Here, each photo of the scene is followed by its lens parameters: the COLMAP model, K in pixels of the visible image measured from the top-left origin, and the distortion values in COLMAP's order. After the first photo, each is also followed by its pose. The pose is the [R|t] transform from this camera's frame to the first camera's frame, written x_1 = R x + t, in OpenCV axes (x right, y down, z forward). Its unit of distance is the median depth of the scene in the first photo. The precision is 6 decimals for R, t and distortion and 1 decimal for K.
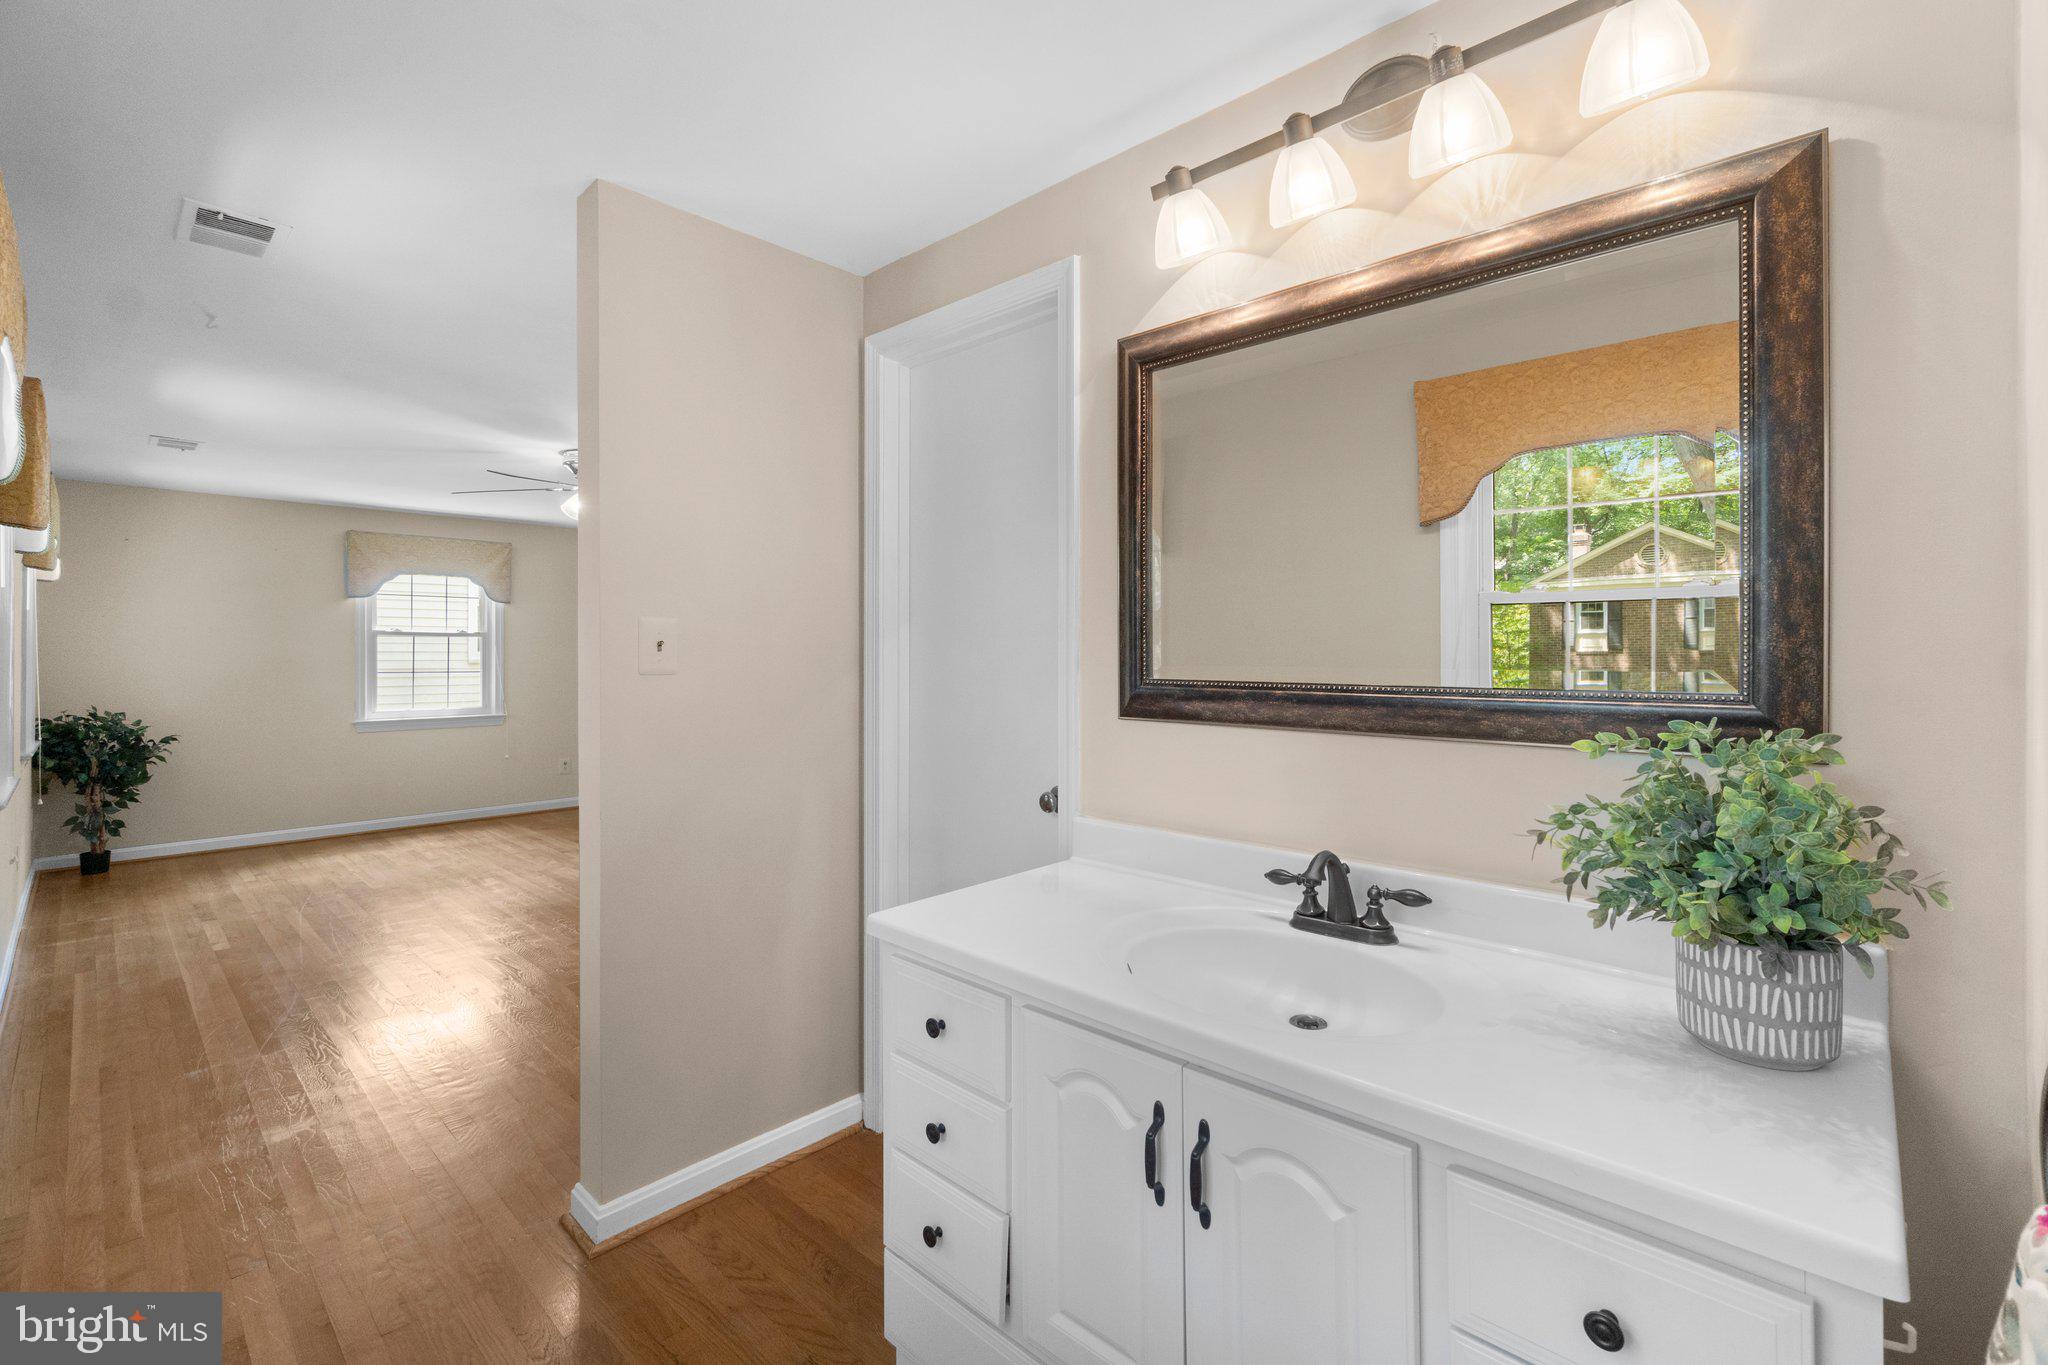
lens RADIAL K [[884.1, 0, 1033.8], [0, 884.1, 665.6], [0, 0, 1]] dist [-0.001564, 0.000148]
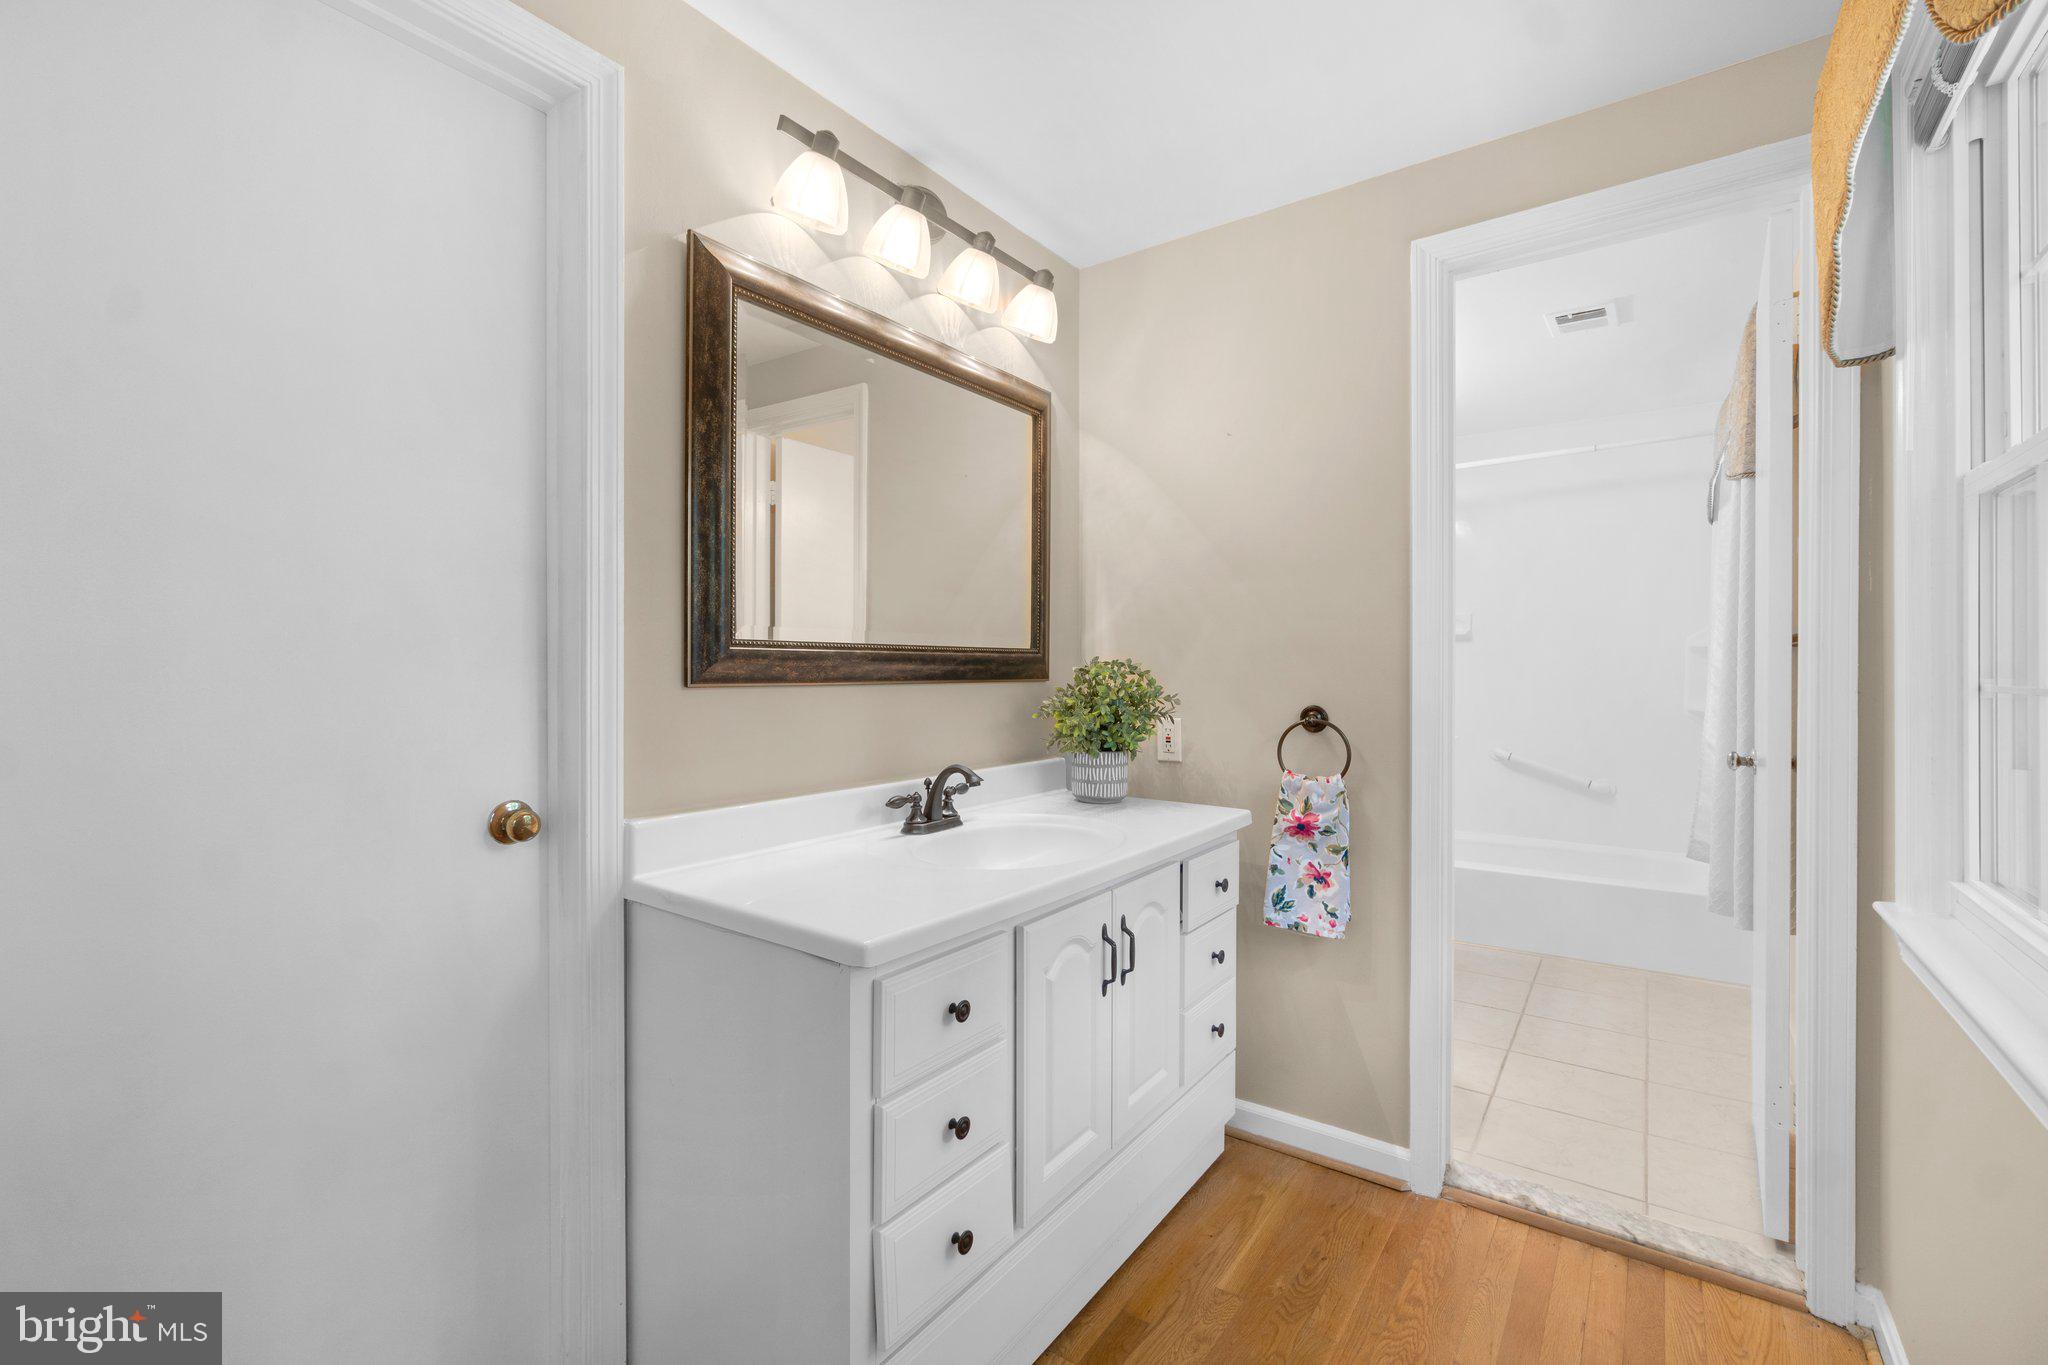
lens RADIAL K [[898.4, 0, 1028.1], [0, 898.4, 668.7], [0, 0, 1]] dist [-0.000887, 0.000334]
pose [[-0.126494, -0.043577, 0.991010, -1.054350], [-0.030075, 0.998744, 0.040078, -0.004098], [-0.991511, -0.024735, -0.127645, 1.031623]]
